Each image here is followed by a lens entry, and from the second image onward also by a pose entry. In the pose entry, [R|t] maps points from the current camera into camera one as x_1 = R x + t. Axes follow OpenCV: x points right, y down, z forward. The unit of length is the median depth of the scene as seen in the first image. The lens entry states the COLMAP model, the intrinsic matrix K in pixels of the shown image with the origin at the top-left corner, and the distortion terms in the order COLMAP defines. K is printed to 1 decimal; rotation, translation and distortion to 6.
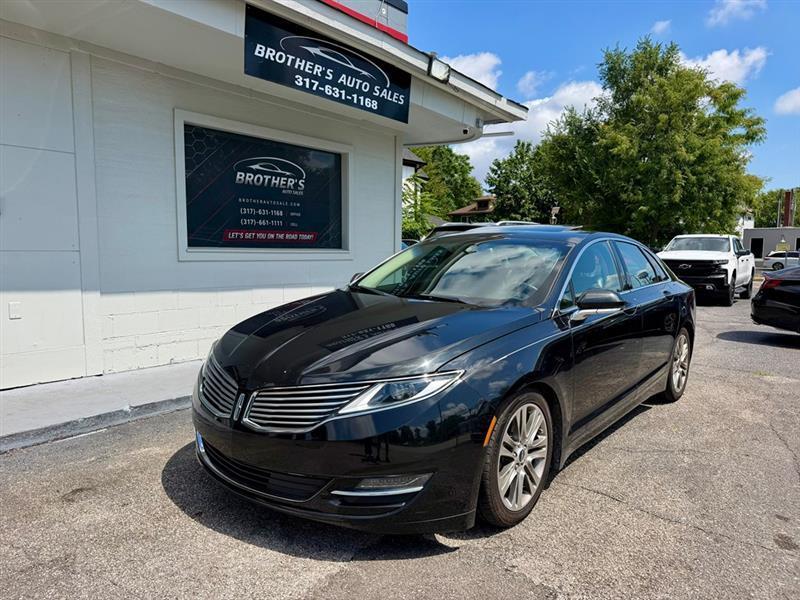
lens RADIAL K [[572.4, 0, 401.6], [0, 572.4, 304.2], [0, 0, 1]] dist [0.008235, -0.015938]
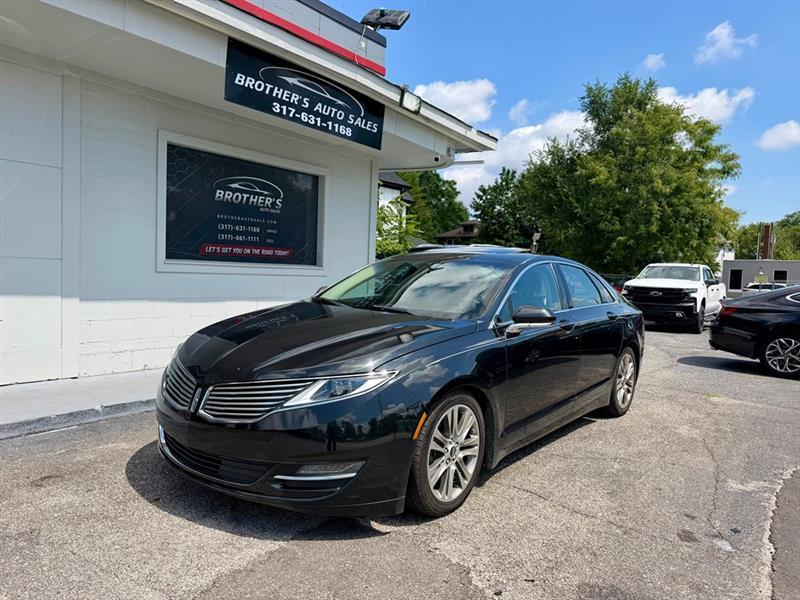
lens RADIAL K [[569.6, 0, 395.9], [0, 569.6, 299.2], [0, 0, 1]] dist [0.029216, -0.042572]
pose [[0.999504, 0.027865, 0.014667, 0.032866], [-0.027163, 0.998568, -0.046080, 0.010185], [-0.015930, 0.045658, 0.998830, -0.049672]]
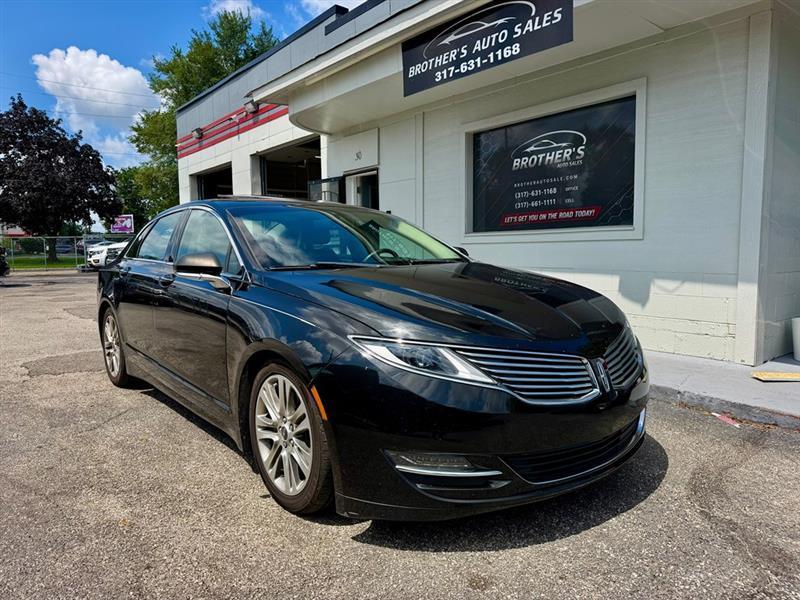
lens RADIAL K [[573.4, 0, 401.6], [0, 573.4, 297.7], [0, 0, 1]] dist [0.003229, -0.009777]
pose [[-0.213965, 0.070096, -0.974323, 0.786173], [-0.080880, 0.992726, 0.089182, -0.052412], [0.973487, 0.097885, -0.206740, 1.008906]]
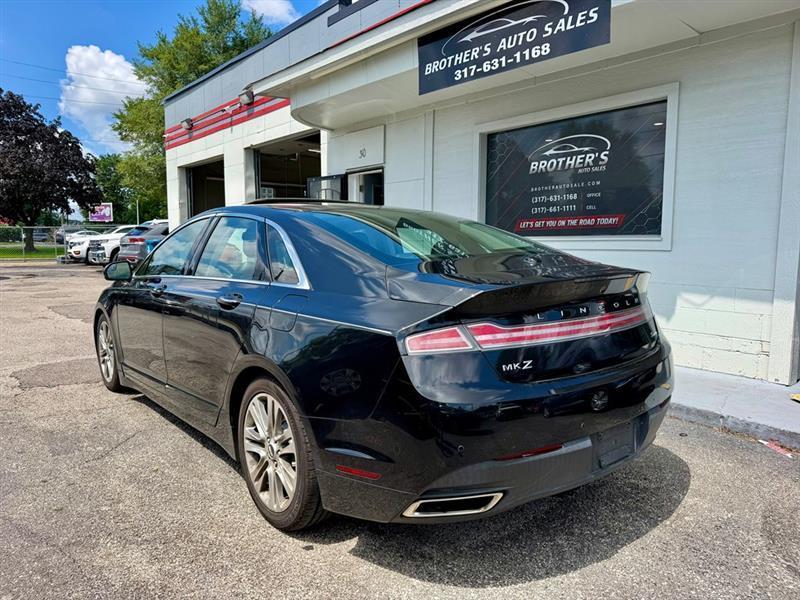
lens RADIAL K [[573.7, 0, 403.4], [0, 573.7, 298.0], [0, 0, 1]] dist [0.003892, -0.010402]
pose [[-0.181742, 0.081325, -0.979978, 0.755303], [-0.095031, 0.990457, 0.099819, -0.069339], [0.978744, 0.111269, -0.172280, 0.948565]]
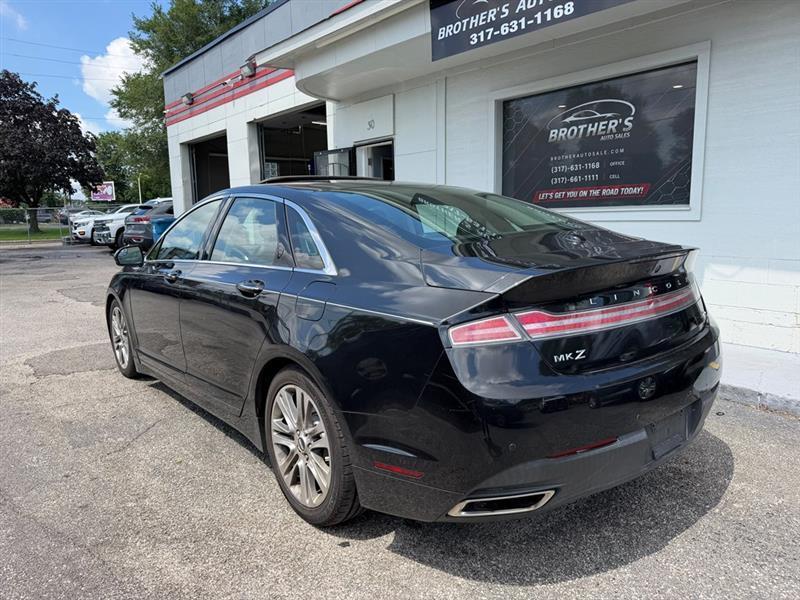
lens RADIAL K [[575.9, 0, 401.6], [0, 575.9, 302.4], [0, 0, 1]] dist [-0.004358, -0.002557]
pose [[-0.191626, 0.138658, -0.971624, 0.735857], [-0.072447, 0.985271, 0.154894, -0.072845], [0.978791, 0.100073, -0.178758, 0.926011]]
